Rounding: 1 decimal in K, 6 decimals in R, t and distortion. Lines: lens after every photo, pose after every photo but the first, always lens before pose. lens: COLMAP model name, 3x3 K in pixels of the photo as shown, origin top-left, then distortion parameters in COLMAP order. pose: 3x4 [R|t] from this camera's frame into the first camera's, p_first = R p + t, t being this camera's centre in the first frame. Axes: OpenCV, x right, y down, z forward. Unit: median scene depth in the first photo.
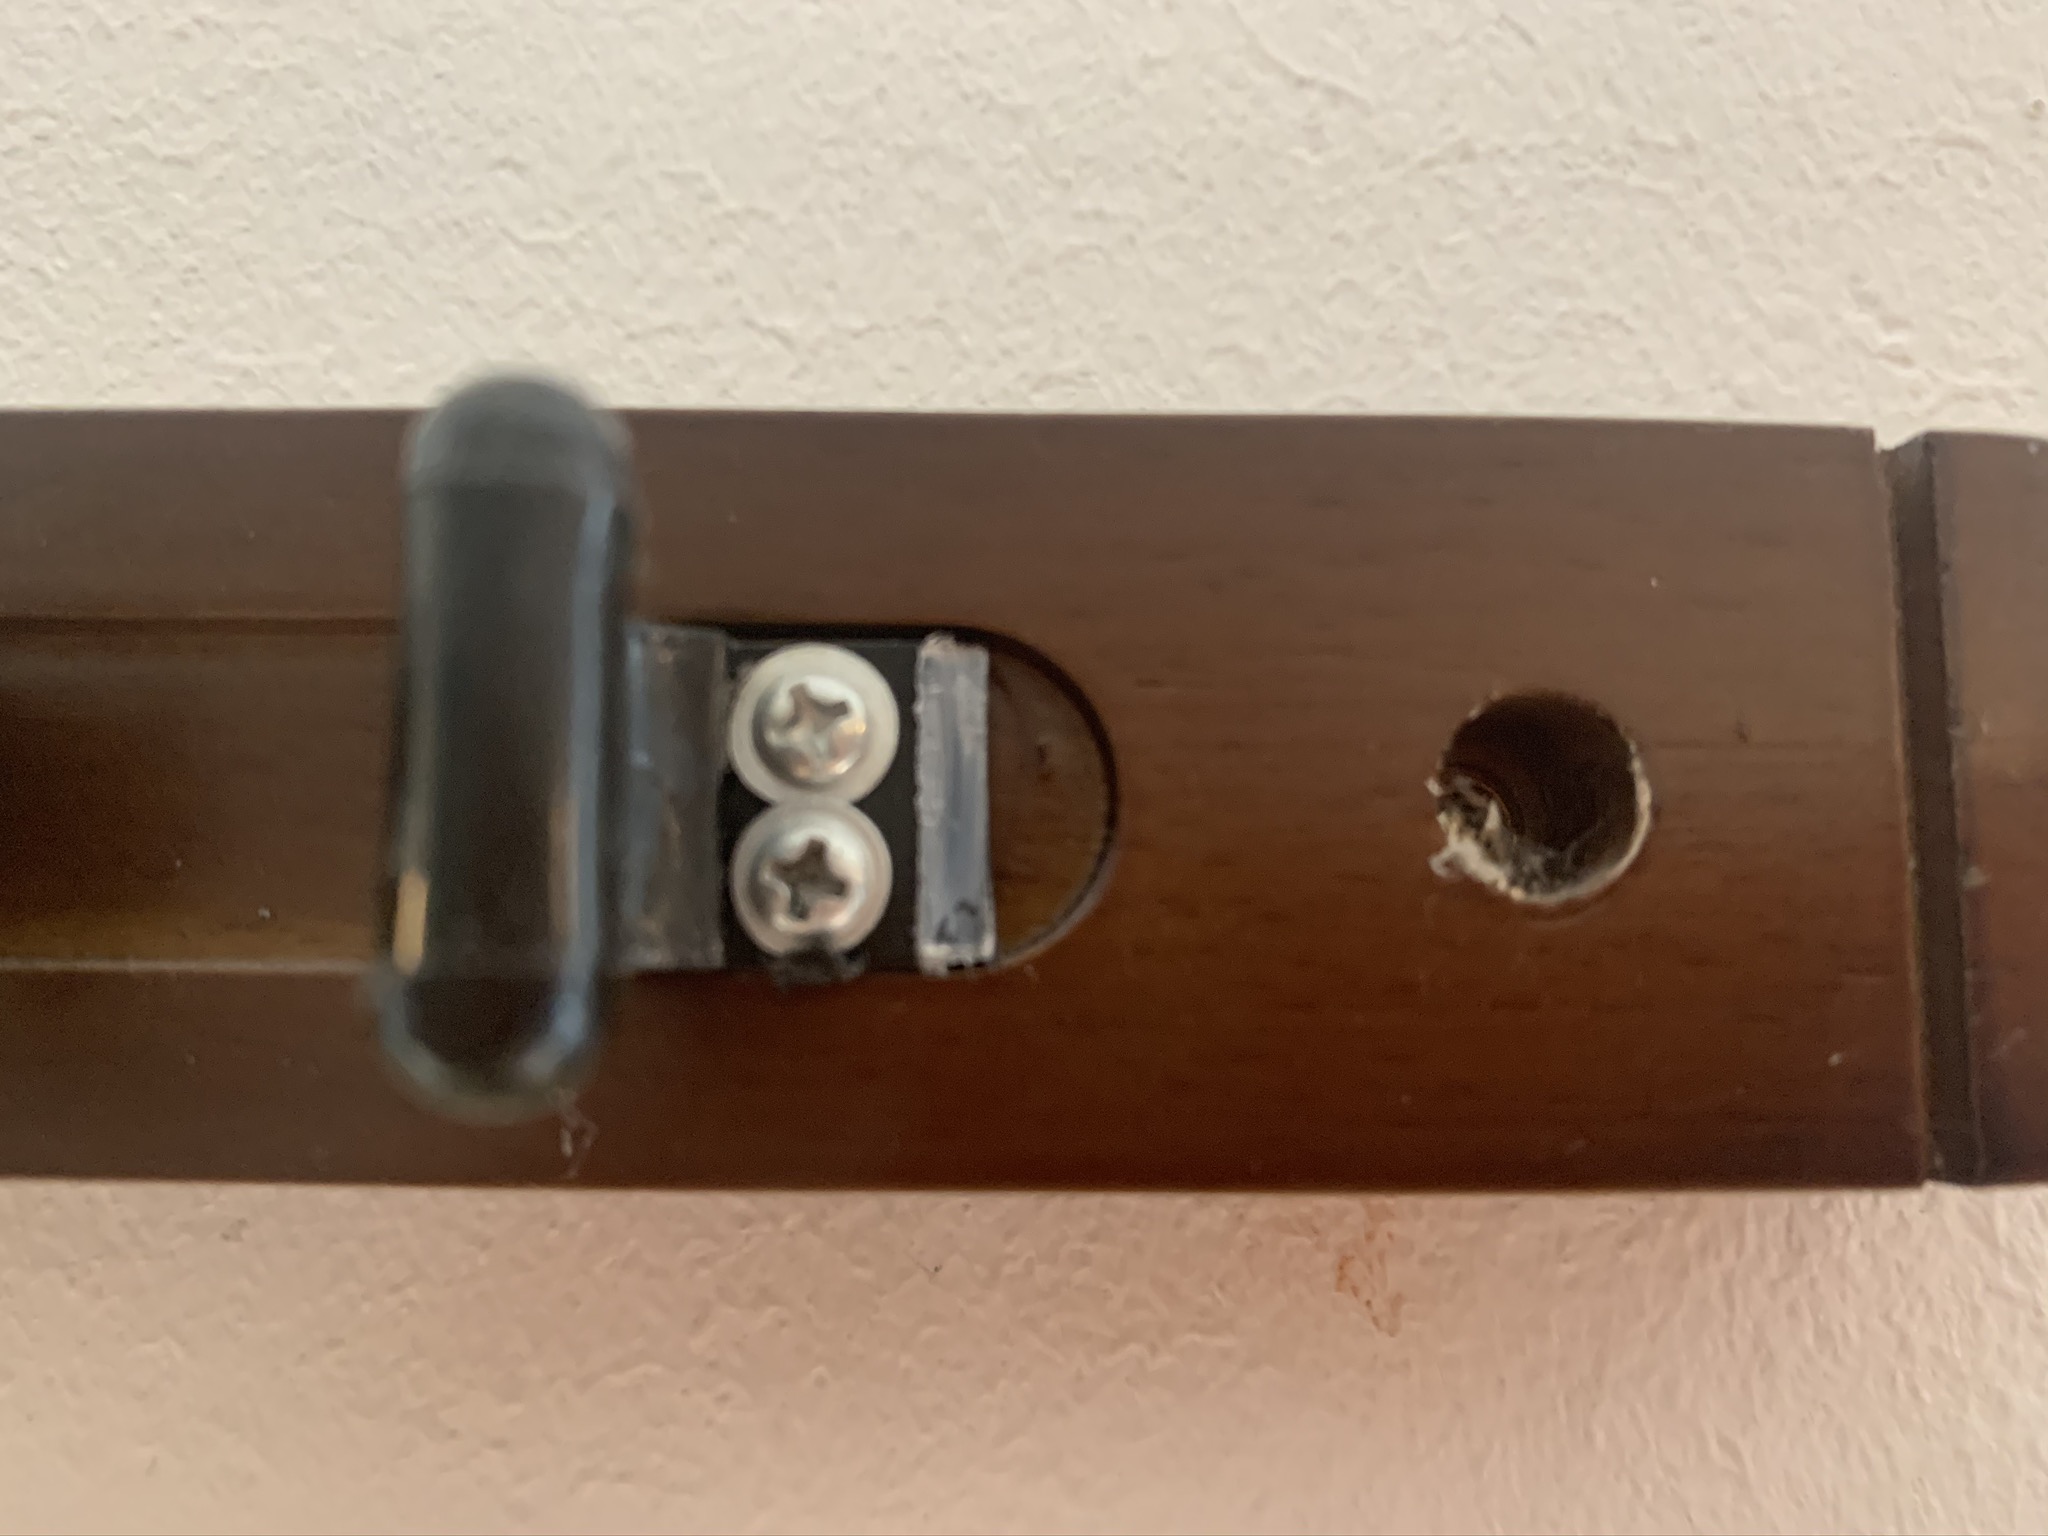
lens RADIAL K [[1626.1, 0, 1024.0], [0, 1626.1, 768.0], [0, 0, 1]] dist [-0.038171, 0.002928]
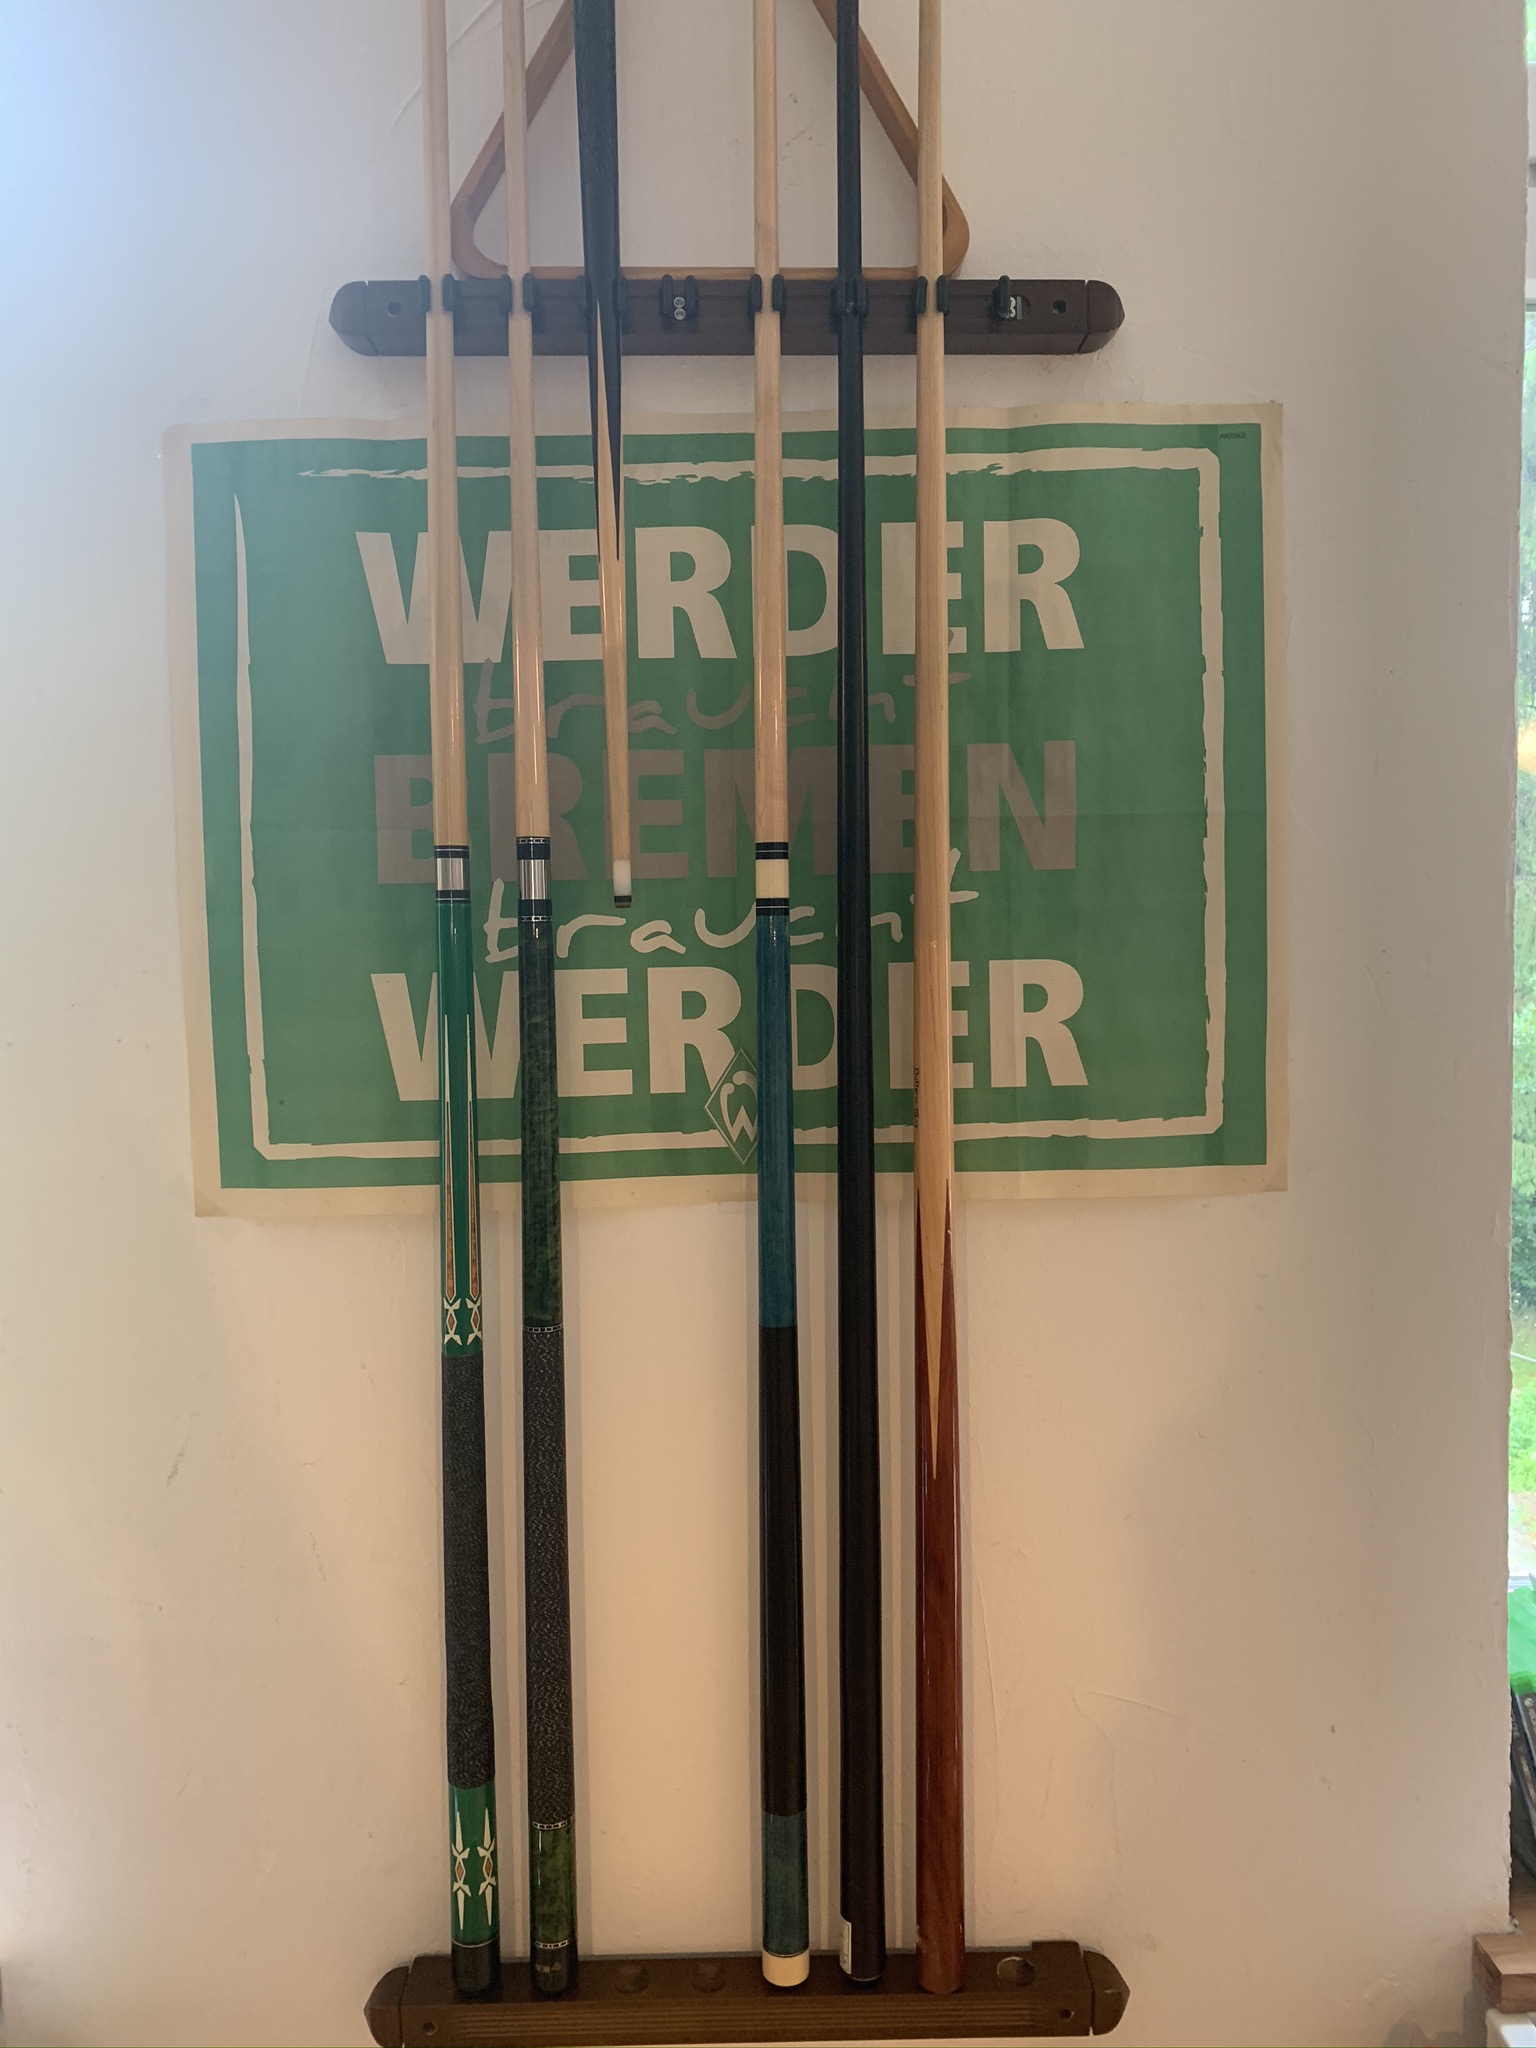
lens RADIAL K [[1565.2, 0, 768.0], [0, 1565.2, 1024.0], [0, 0, 1]] dist [0.010308, -0.003484]
pose [[0.999871, -0.011968, 0.010728, -1.638032], [0.009933, 0.984872, 0.172998, 2.521389], [-0.012636, -0.172869, 0.984864, -9.036106]]
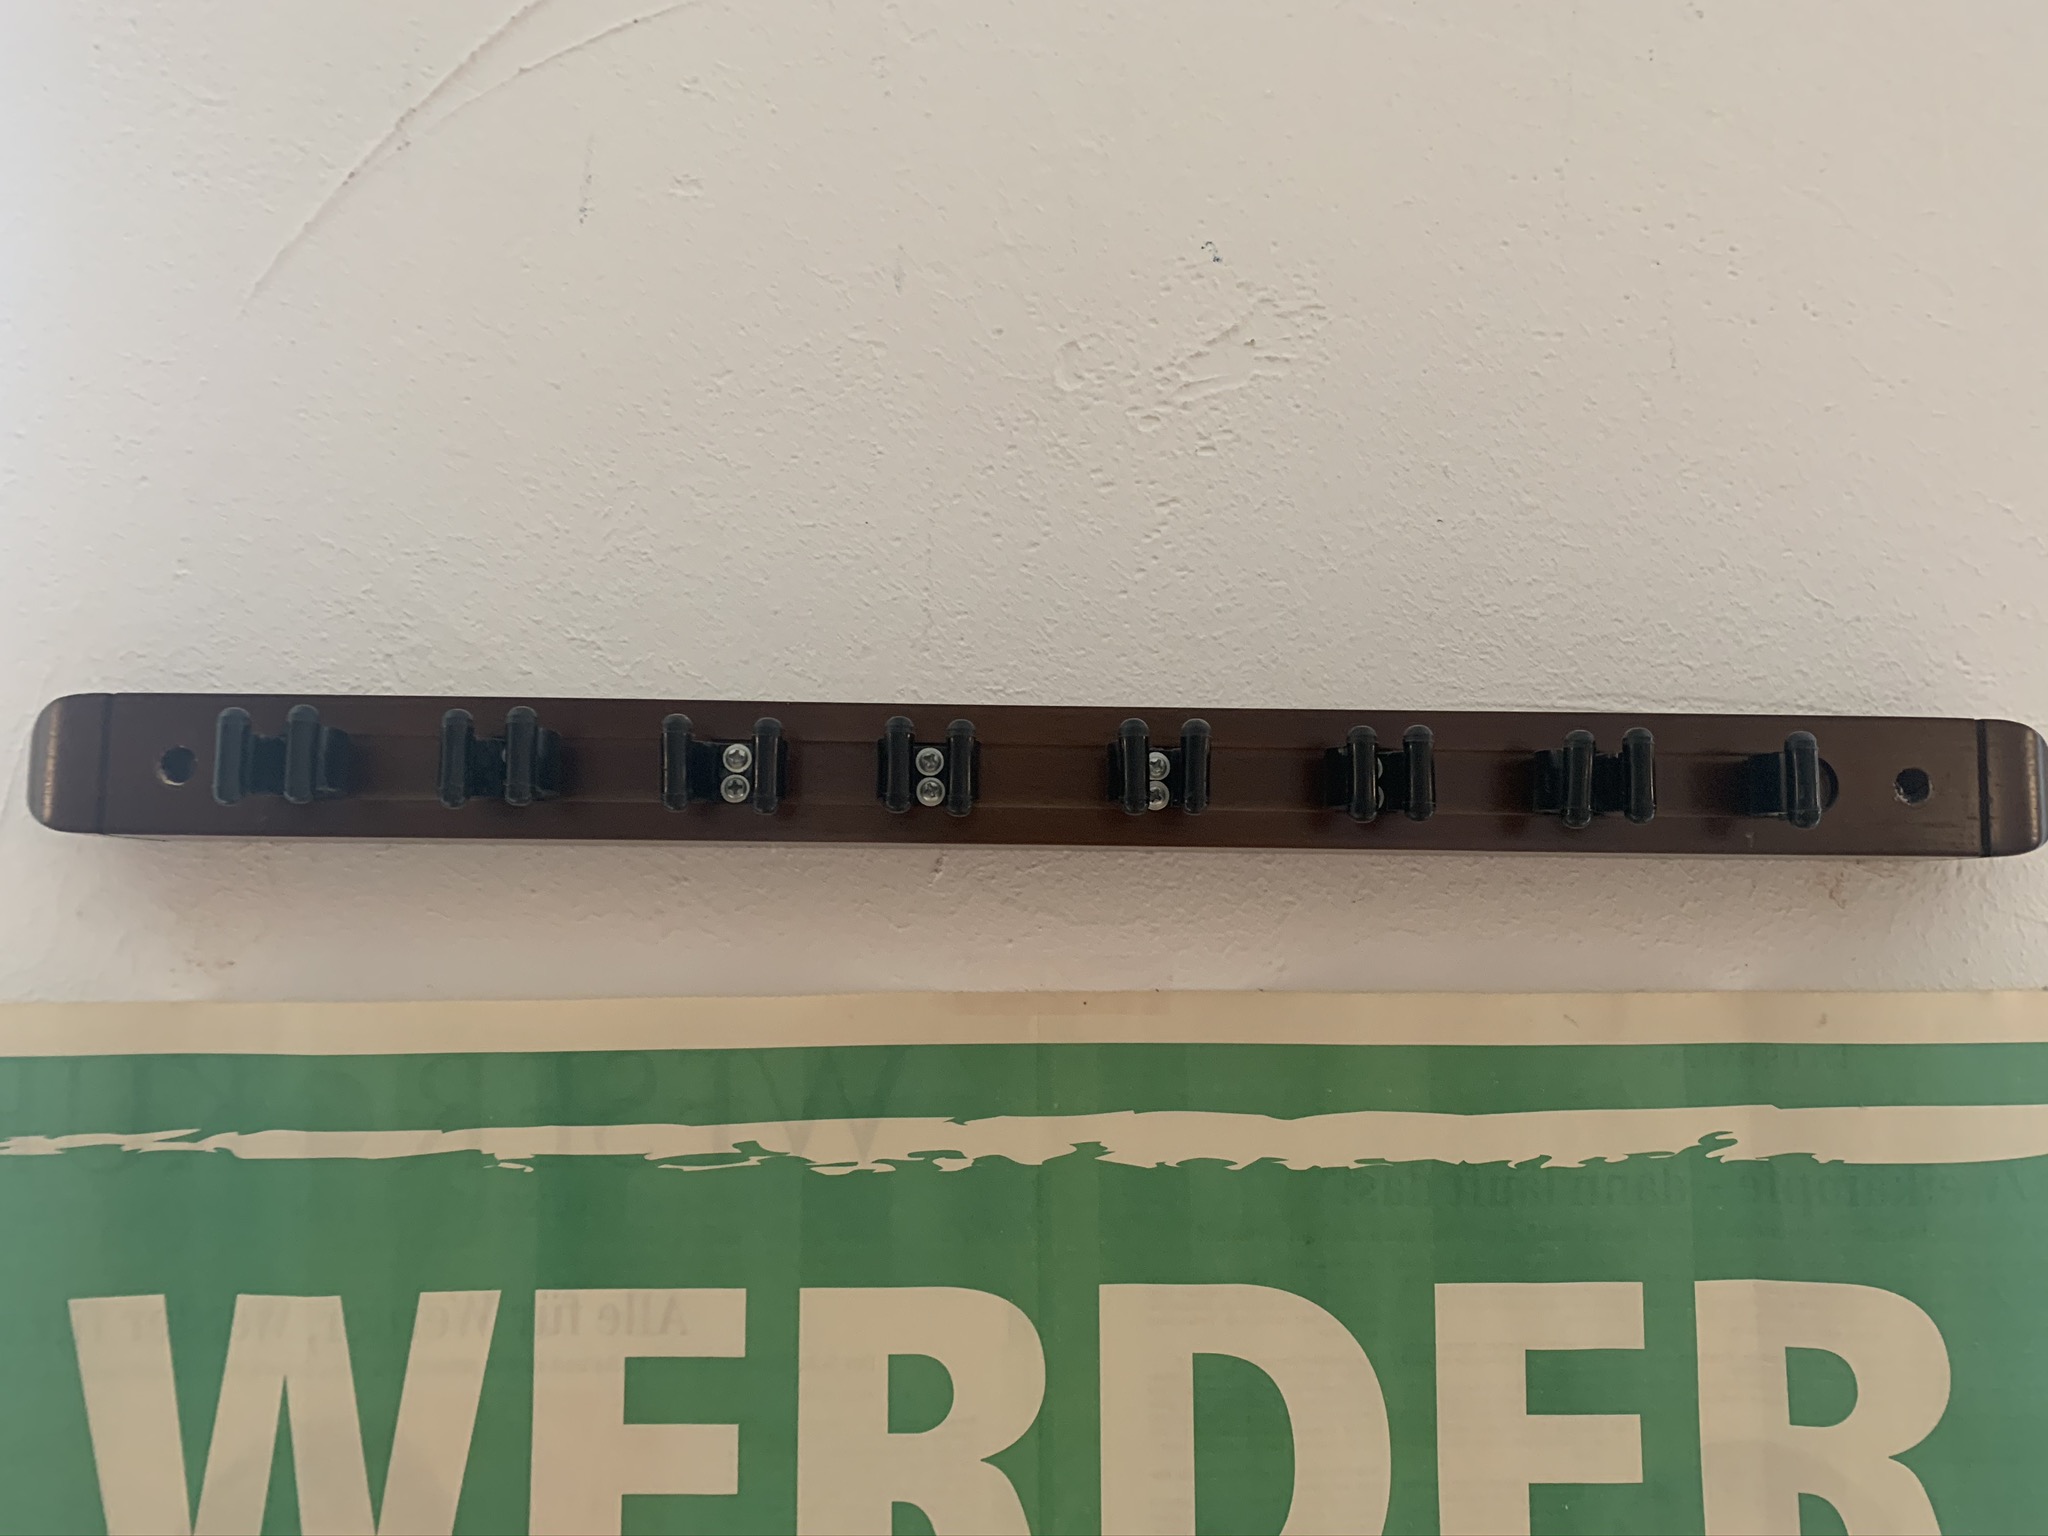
lens RADIAL K [[1563.8, 0, 999.9], [0, 1563.8, 775.2], [0, 0, 1]] dist [0.008713, -0.001440]
pose [[0.999758, 0.006521, 0.020994, -1.920848], [-0.007475, 0.998928, 0.045690, -0.161729], [-0.020674, -0.045836, 0.998735, -2.829843]]
